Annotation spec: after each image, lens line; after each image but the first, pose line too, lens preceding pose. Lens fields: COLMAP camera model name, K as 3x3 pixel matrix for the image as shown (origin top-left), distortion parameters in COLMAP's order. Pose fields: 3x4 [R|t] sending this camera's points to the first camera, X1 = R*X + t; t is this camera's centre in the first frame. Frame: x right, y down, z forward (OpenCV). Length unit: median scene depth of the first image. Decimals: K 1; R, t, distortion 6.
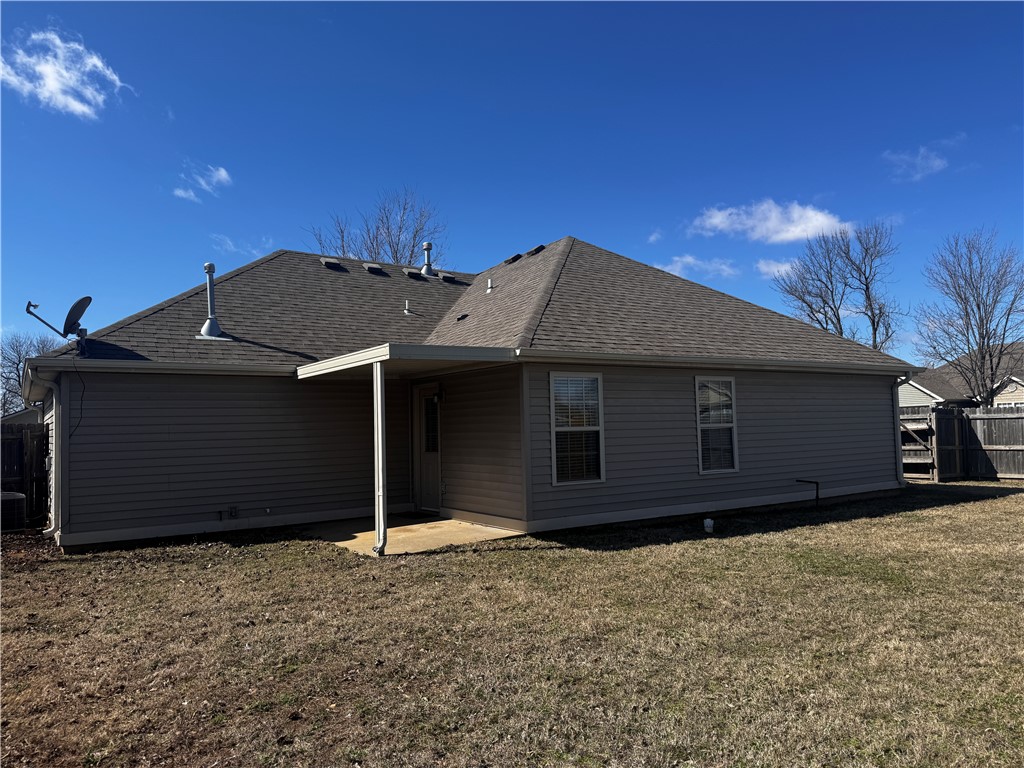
lens RADIAL K [[715.7, 0, 512.0], [0, 715.7, 384.0], [0, 0, 1]] dist [0.101782, -0.129290]
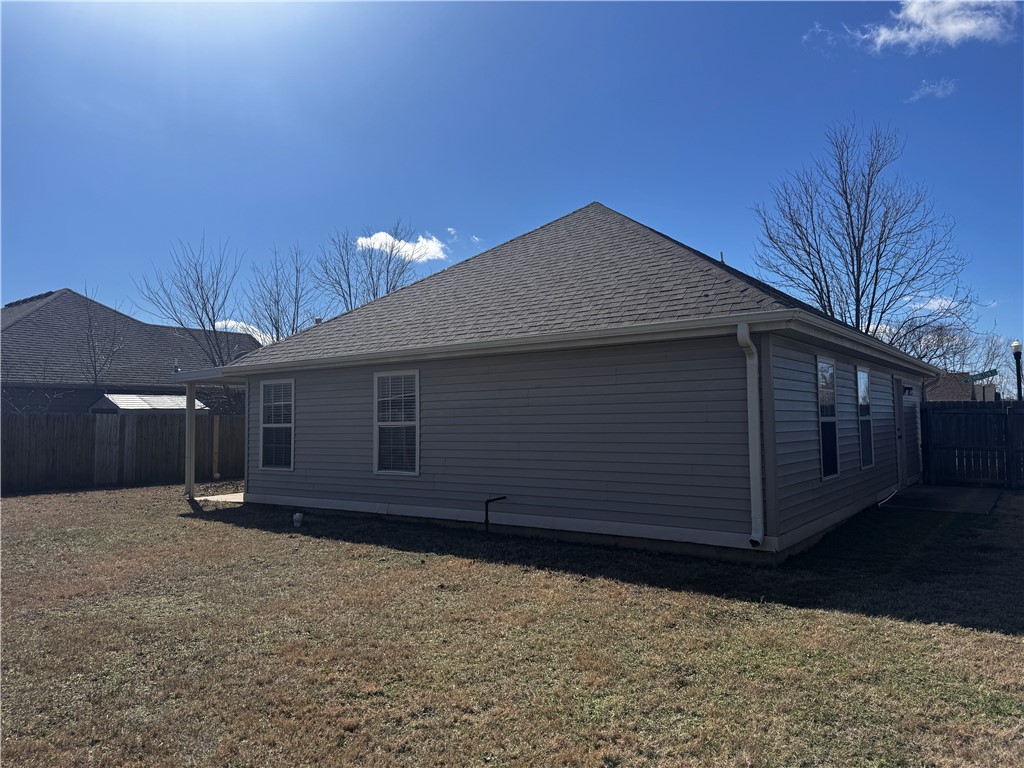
lens RADIAL K [[715.7, 0, 512.0], [0, 715.7, 384.0], [0, 0, 1]] dist [0.101782, -0.129290]
pose [[0.341438, -0.028483, -0.939473, 1.219714], [0.064278, 0.997908, -0.006893, 0.022947], [0.937704, -0.058034, 0.342555, 0.838974]]
